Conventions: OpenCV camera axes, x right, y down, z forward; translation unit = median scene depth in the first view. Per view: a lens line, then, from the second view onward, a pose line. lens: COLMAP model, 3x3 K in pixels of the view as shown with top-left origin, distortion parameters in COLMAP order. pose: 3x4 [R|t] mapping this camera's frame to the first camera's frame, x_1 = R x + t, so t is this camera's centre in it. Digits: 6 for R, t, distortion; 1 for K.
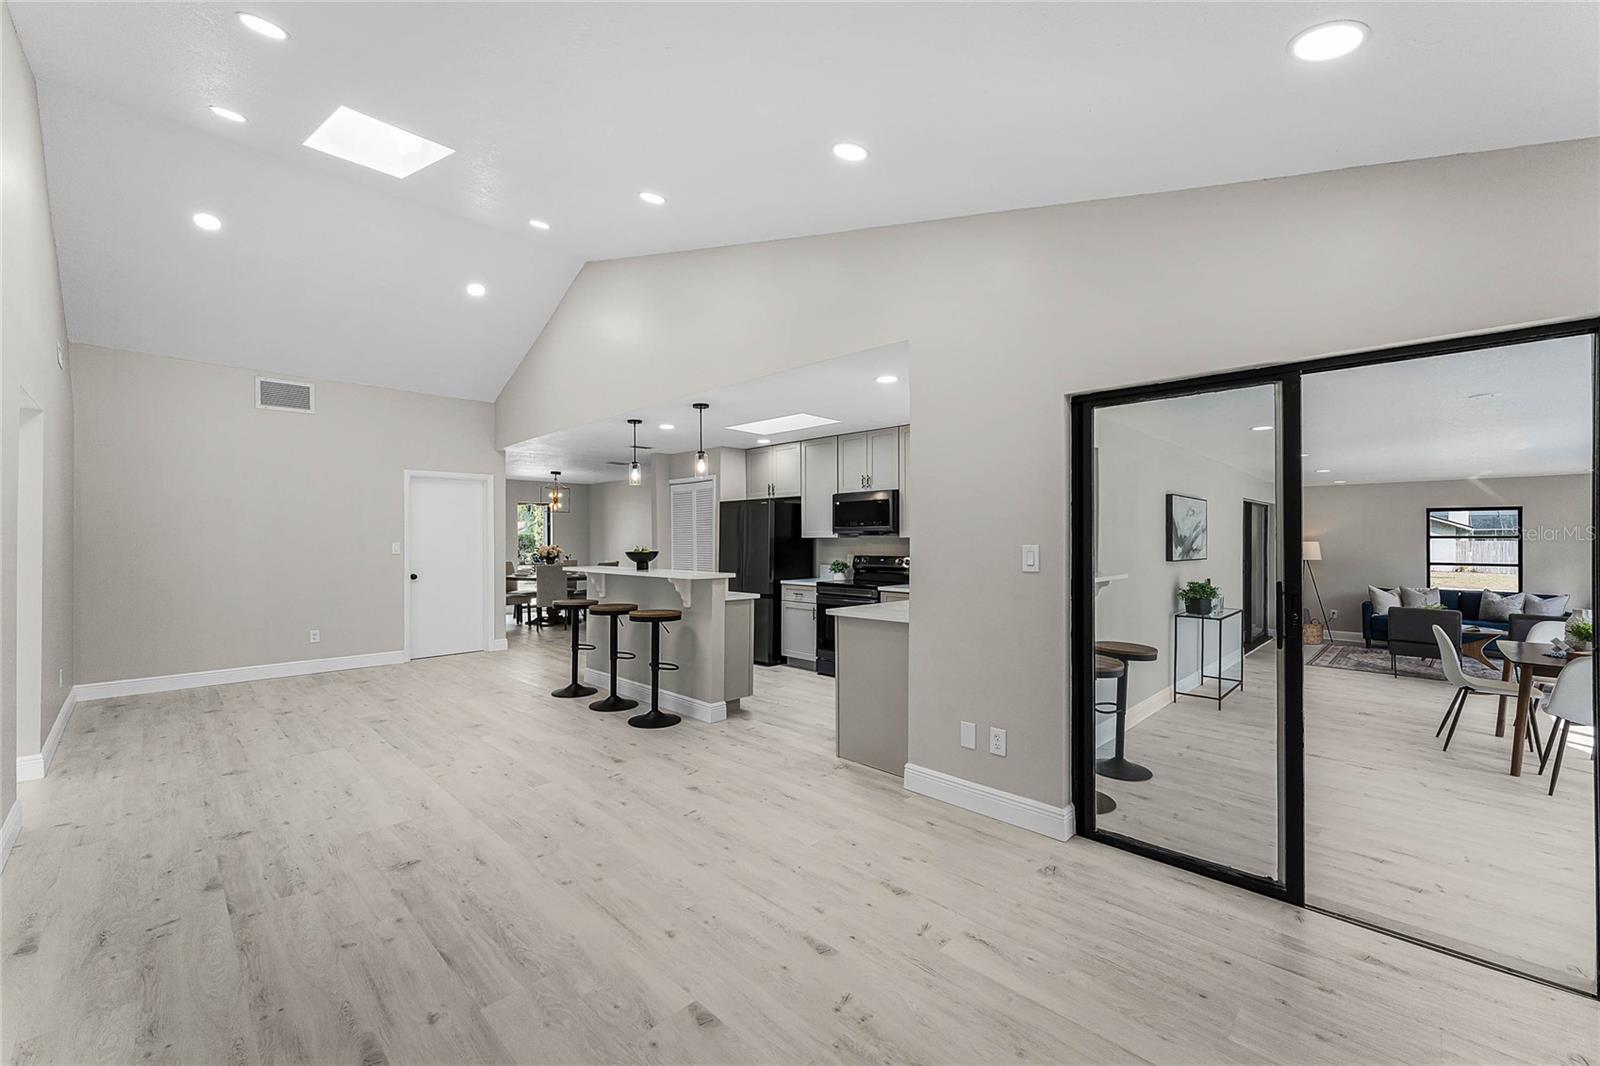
lens RADIAL K [[645.8, 0, 801.0], [0, 645.8, 531.5], [0, 0, 1]] dist [0.000441, -0.000158]
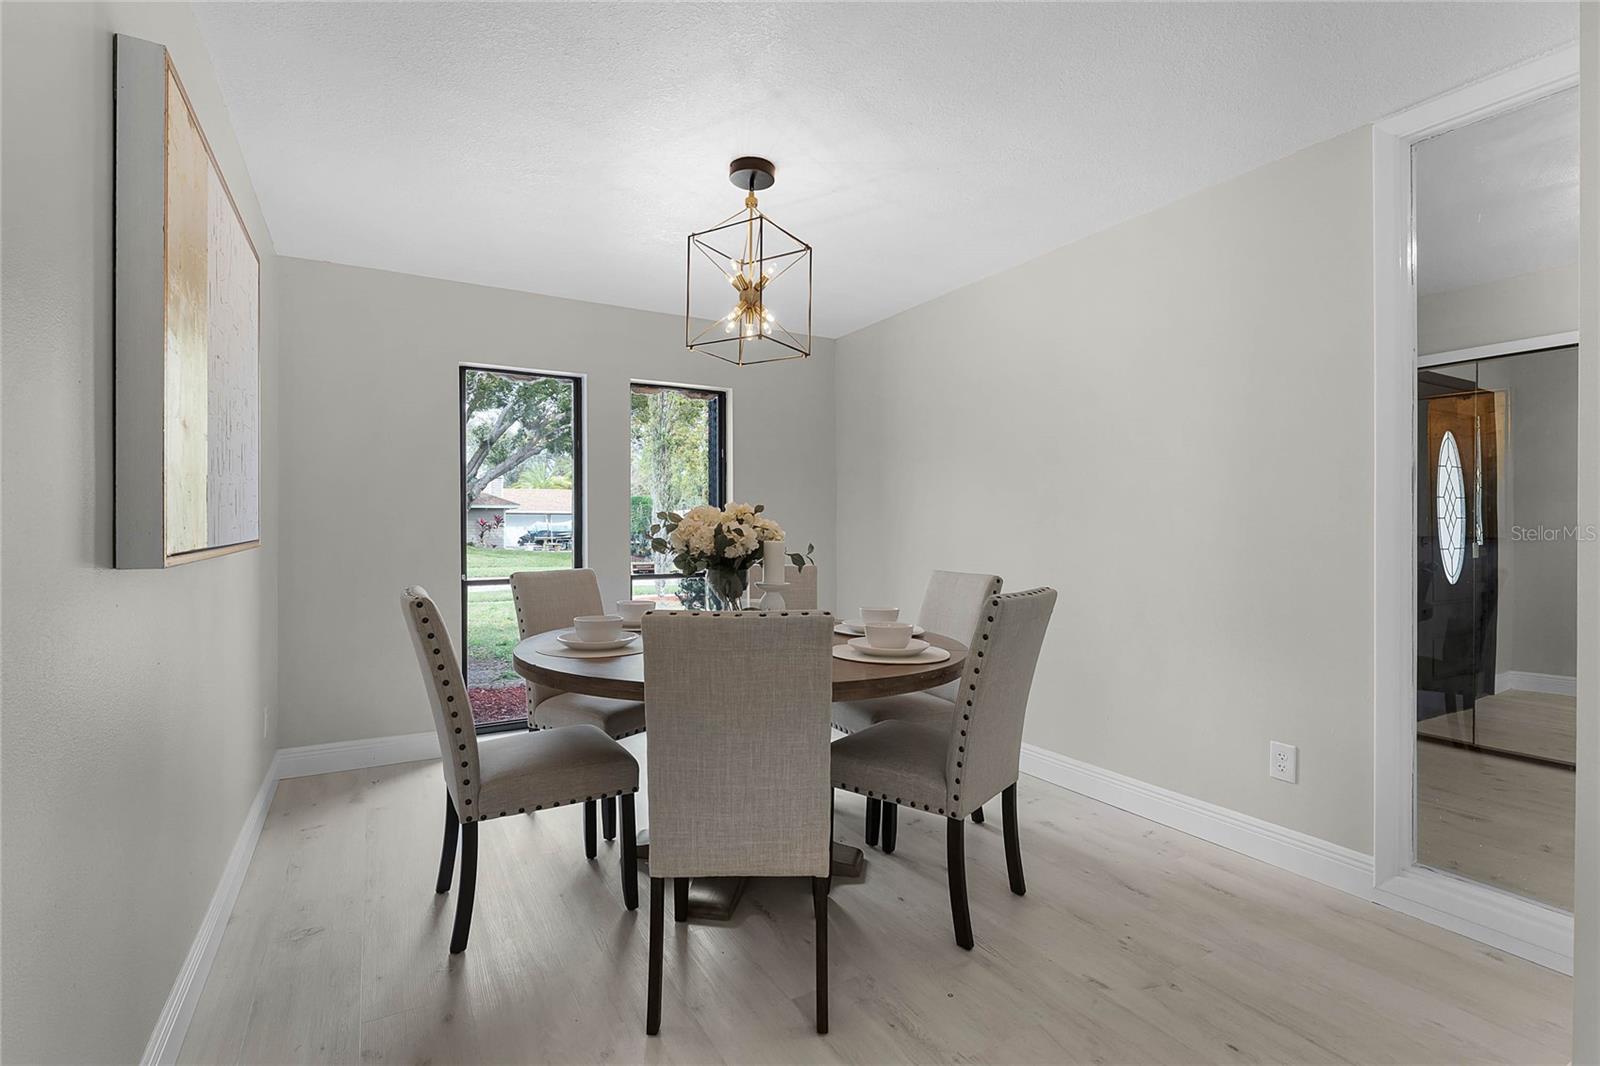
lens RADIAL K [[737.5, 0, 792.1], [0, 737.5, 531.8], [0, 0, 1]] dist [-0.004916, 0.000262]
pose [[0.961503, 0.003503, -0.274770, -0.465957], [0.000066, 0.999916, 0.012981, 0.043528], [0.274793, -0.012499, 0.961422, 1.195183]]
